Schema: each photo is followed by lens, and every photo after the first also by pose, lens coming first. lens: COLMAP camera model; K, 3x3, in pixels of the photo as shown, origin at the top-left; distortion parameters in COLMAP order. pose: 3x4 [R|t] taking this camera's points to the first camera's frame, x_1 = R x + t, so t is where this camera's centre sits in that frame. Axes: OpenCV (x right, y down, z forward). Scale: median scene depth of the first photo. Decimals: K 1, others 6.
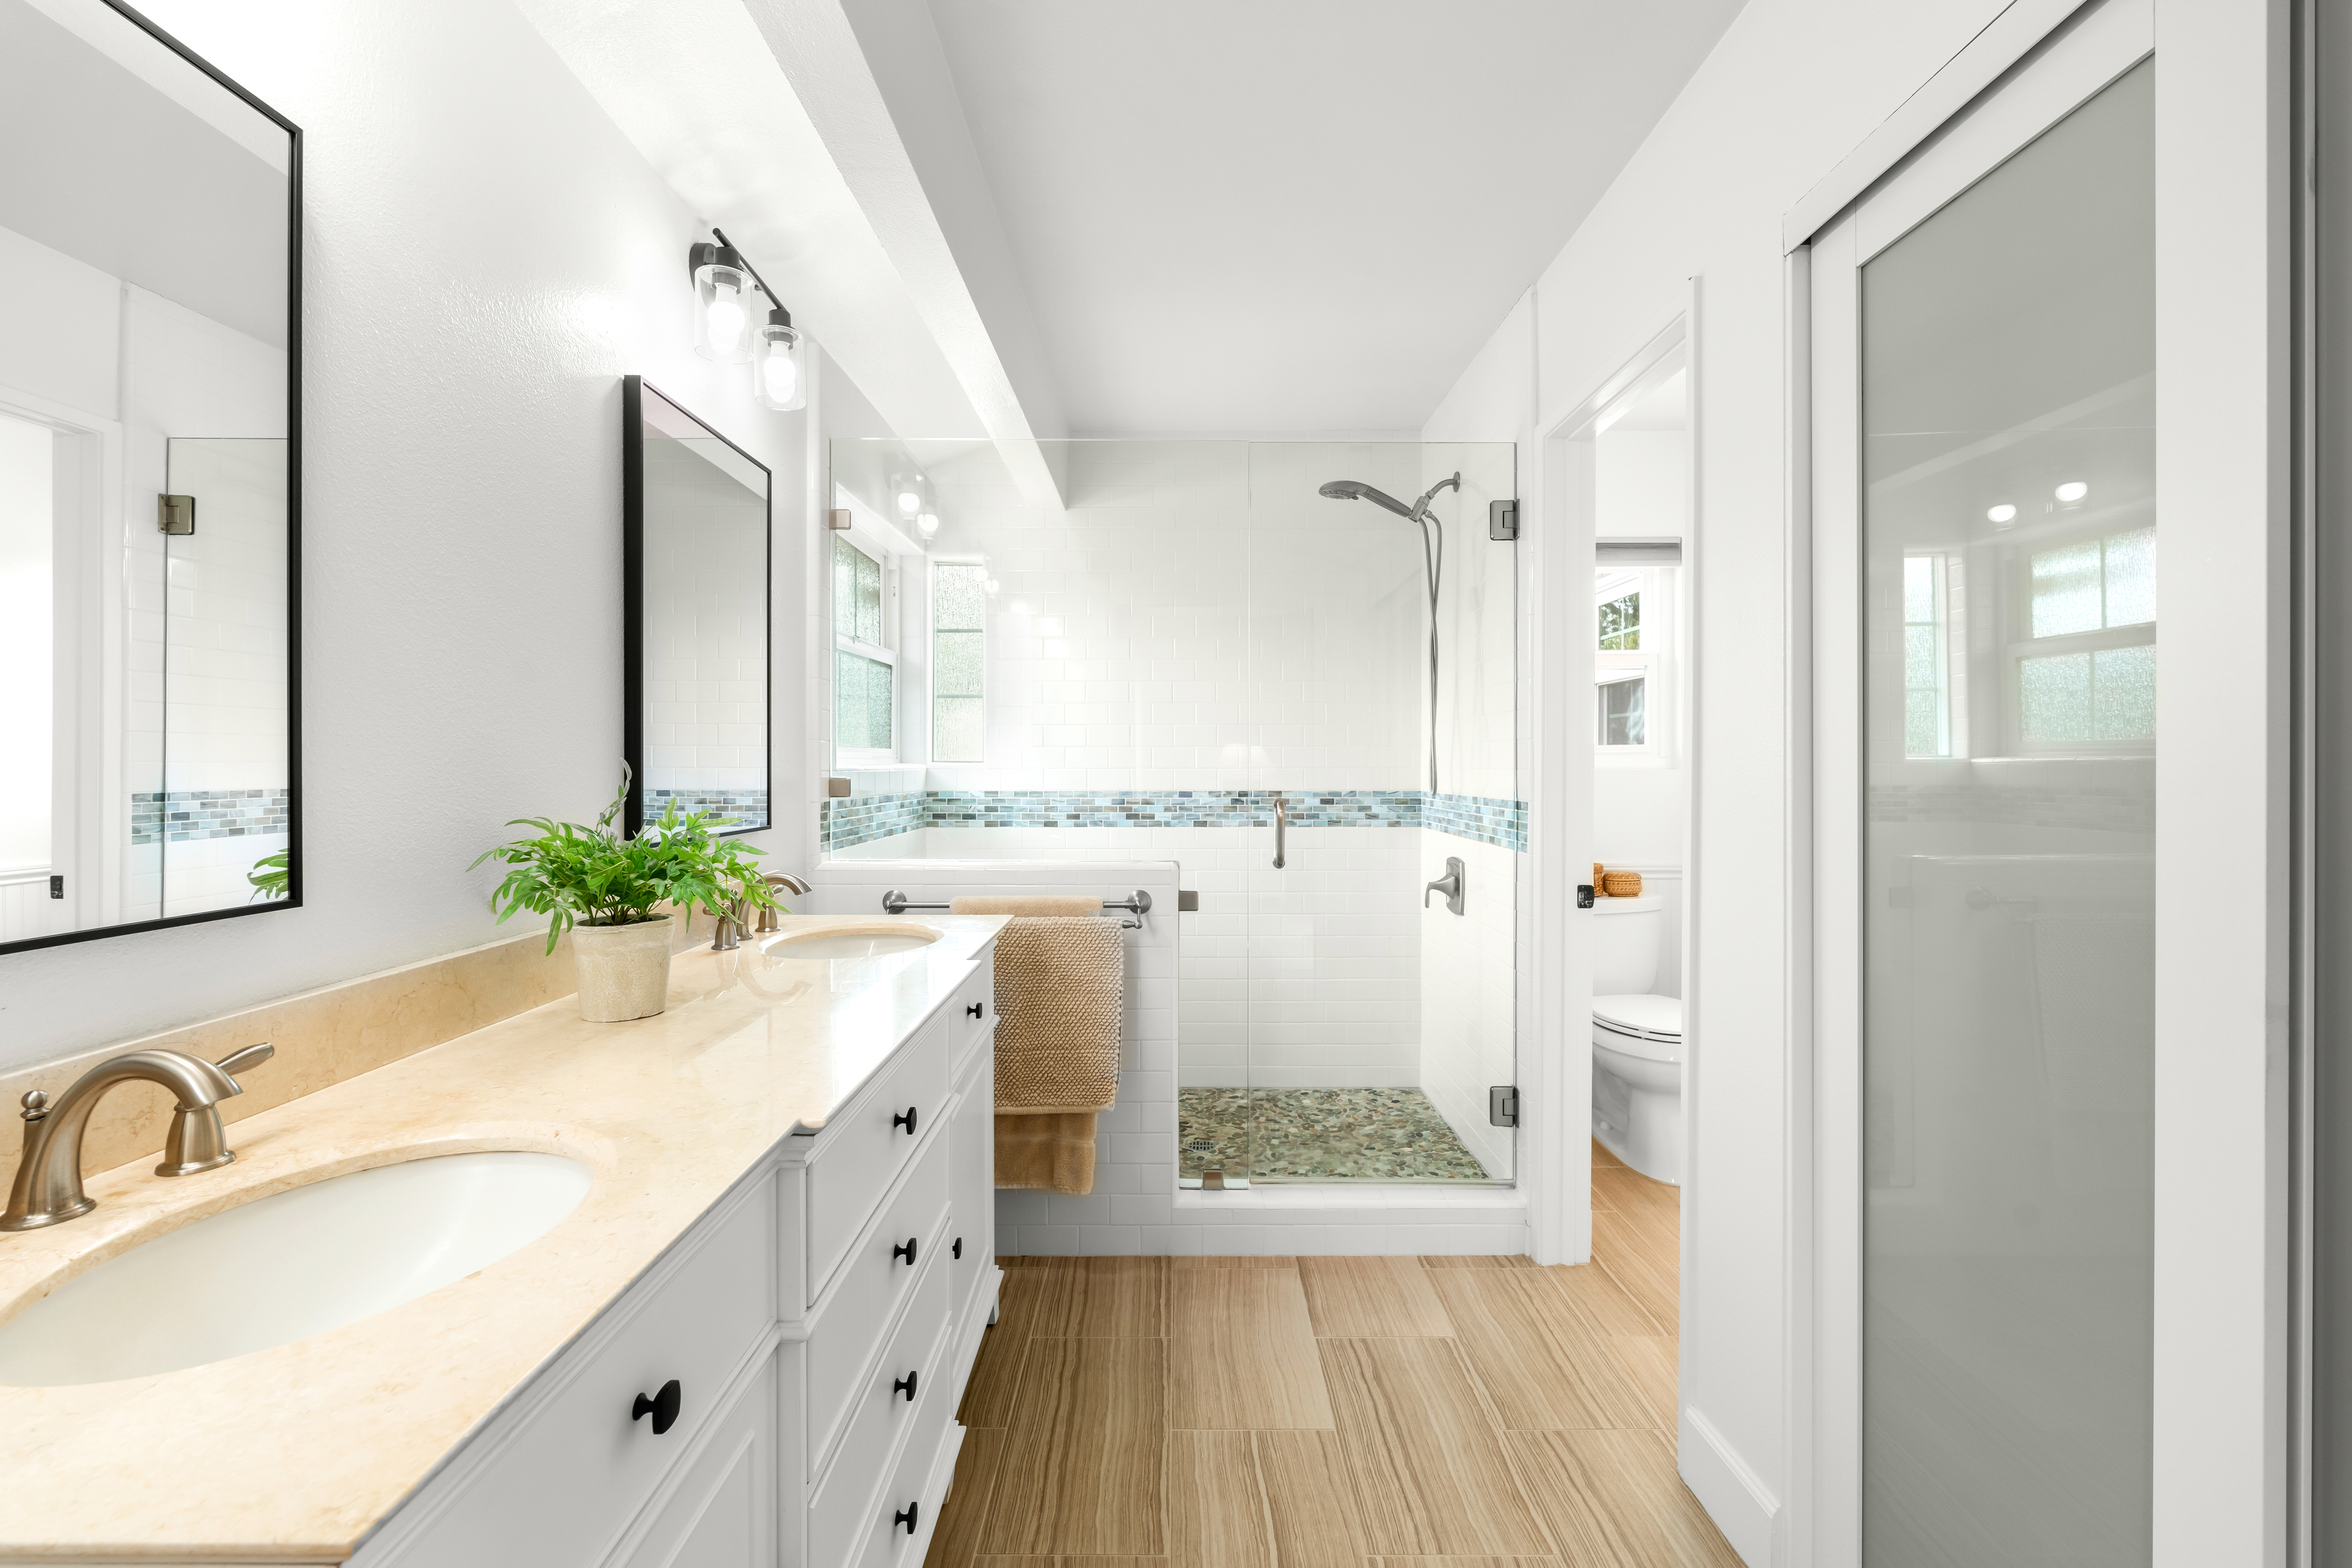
lens RADIAL K [[1034.1, 0, 1164.5], [0, 1034.1, 773.5], [0, 0, 1]] dist [-0.003810, 0.000584]
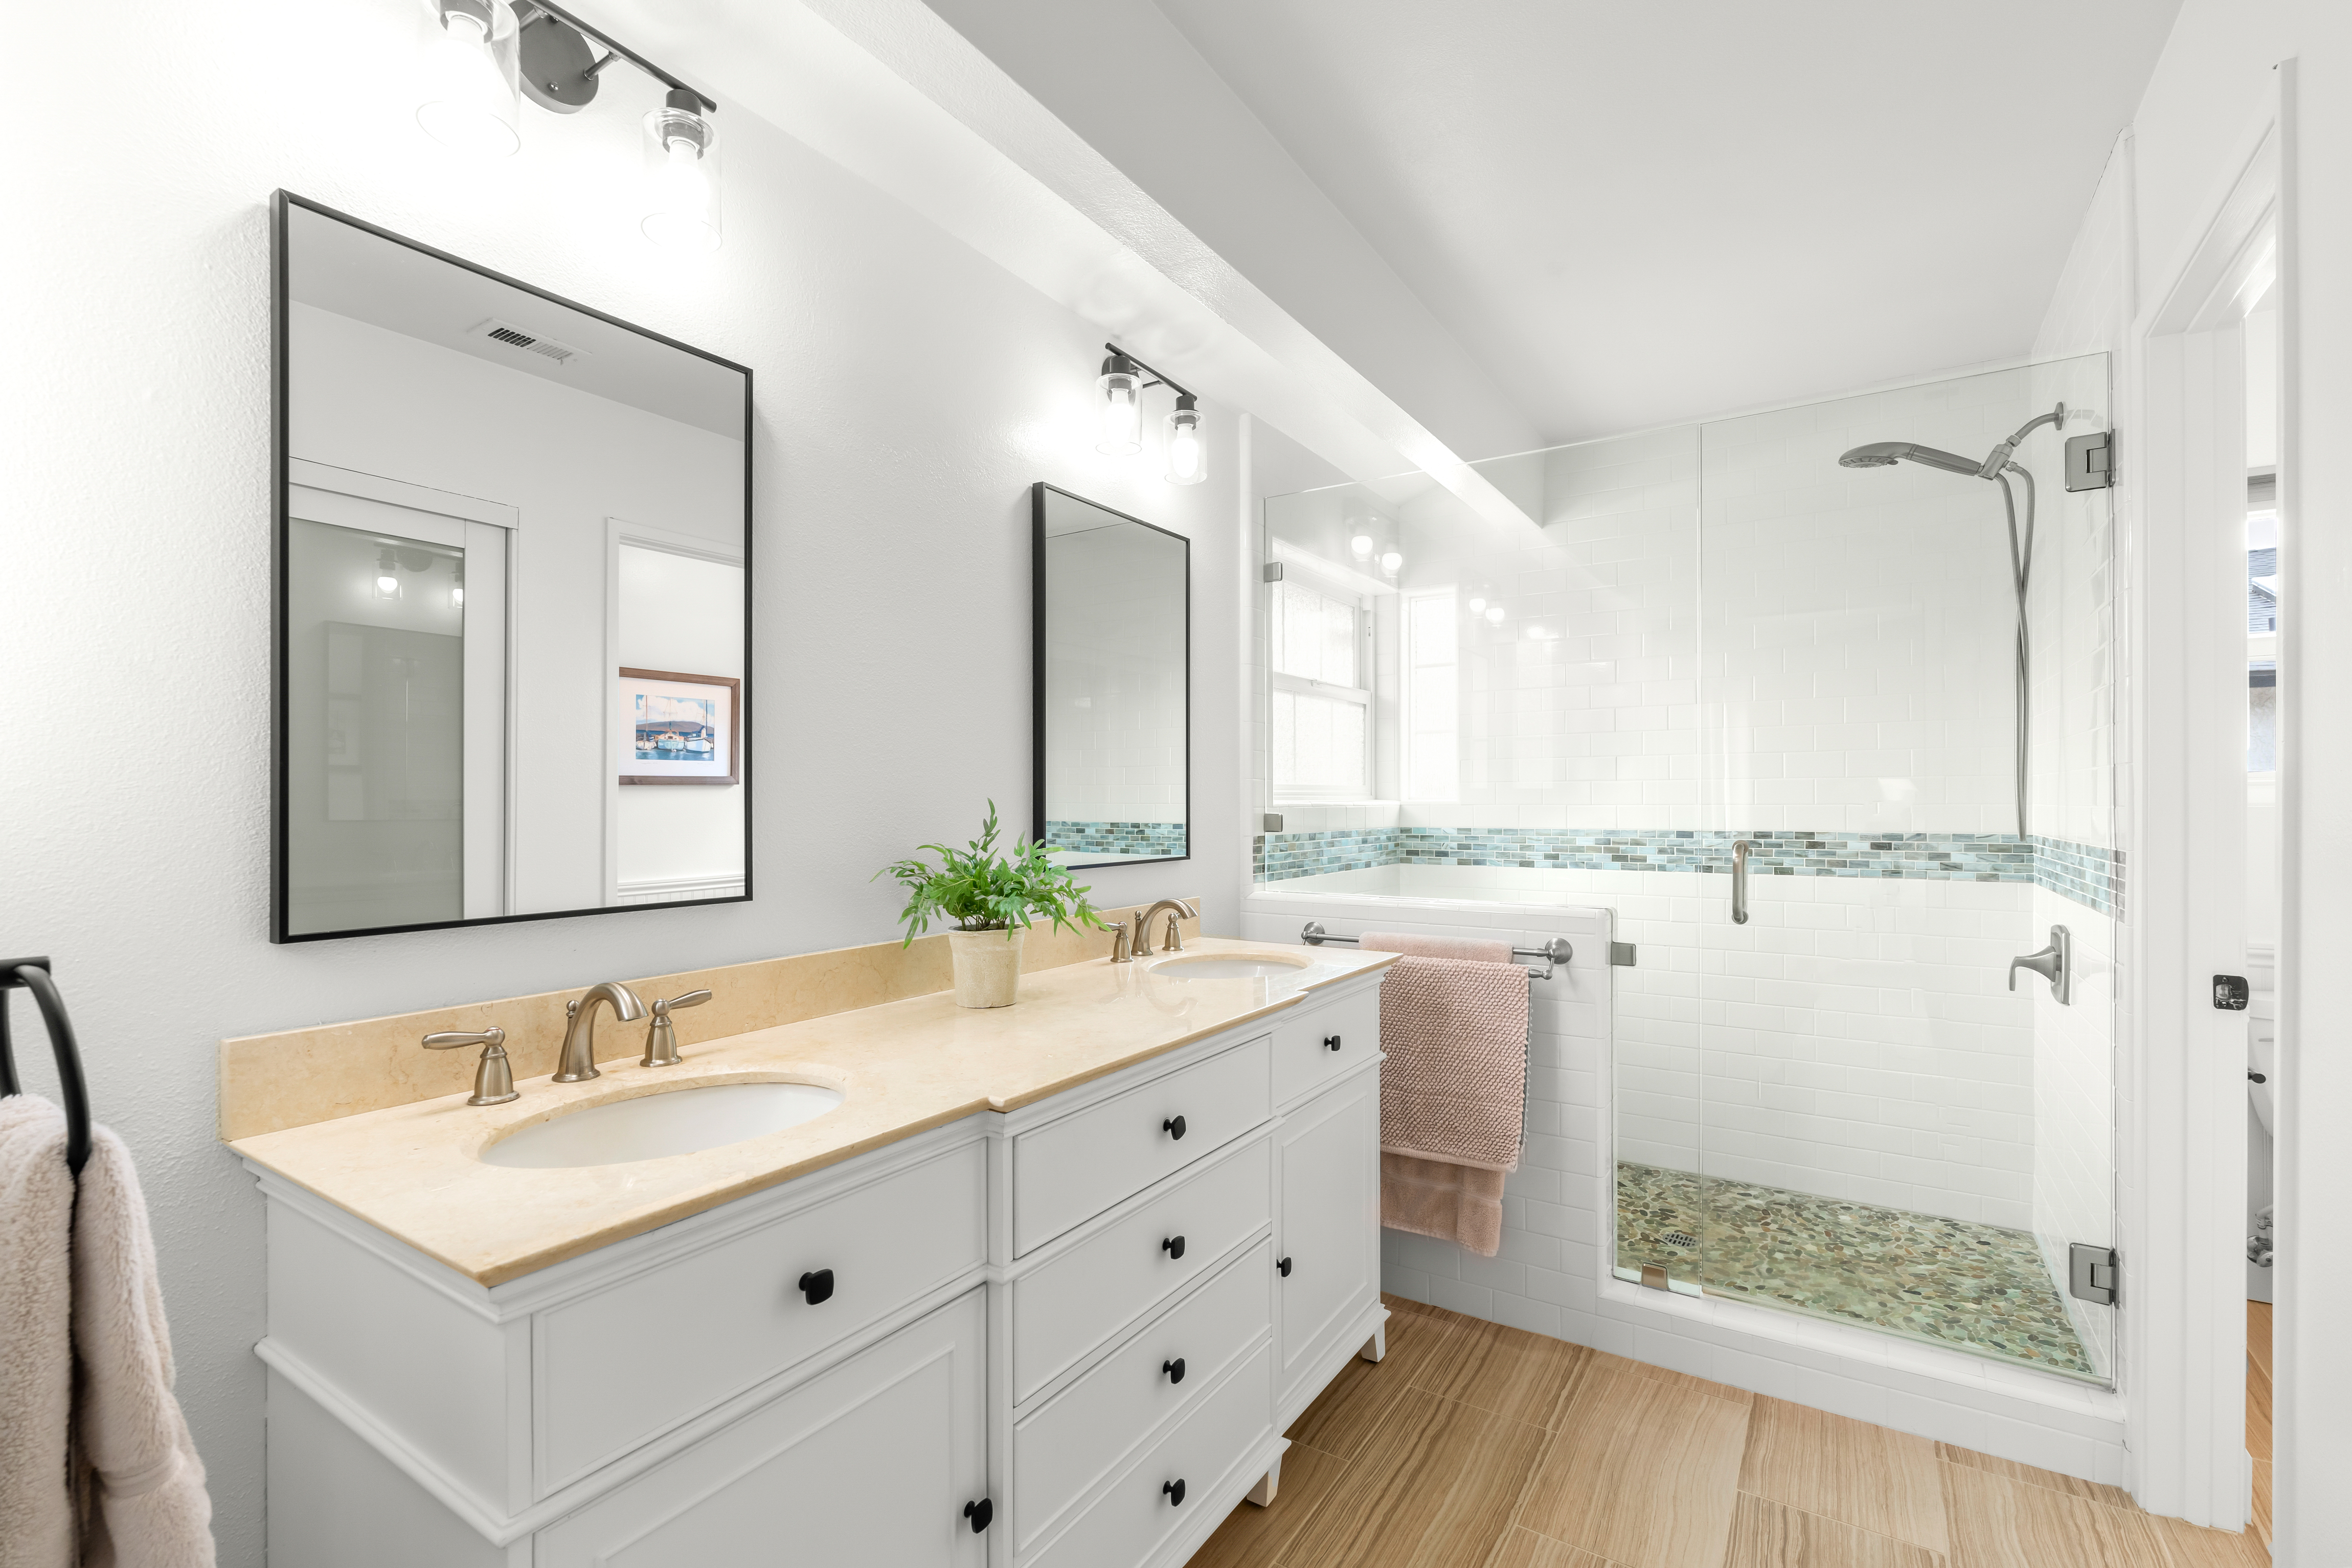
lens RADIAL K [[1034.1, 0, 1134.6], [0, 1034.1, 802.2], [0, 0, 1]] dist [-0.003810, 0.000584]
pose [[0.835394, -0.001487, -0.549650, 0.173118], [-0.002302, 0.999978, -0.006203, -0.000704], [0.549647, 0.006447, 0.835372, 0.031959]]
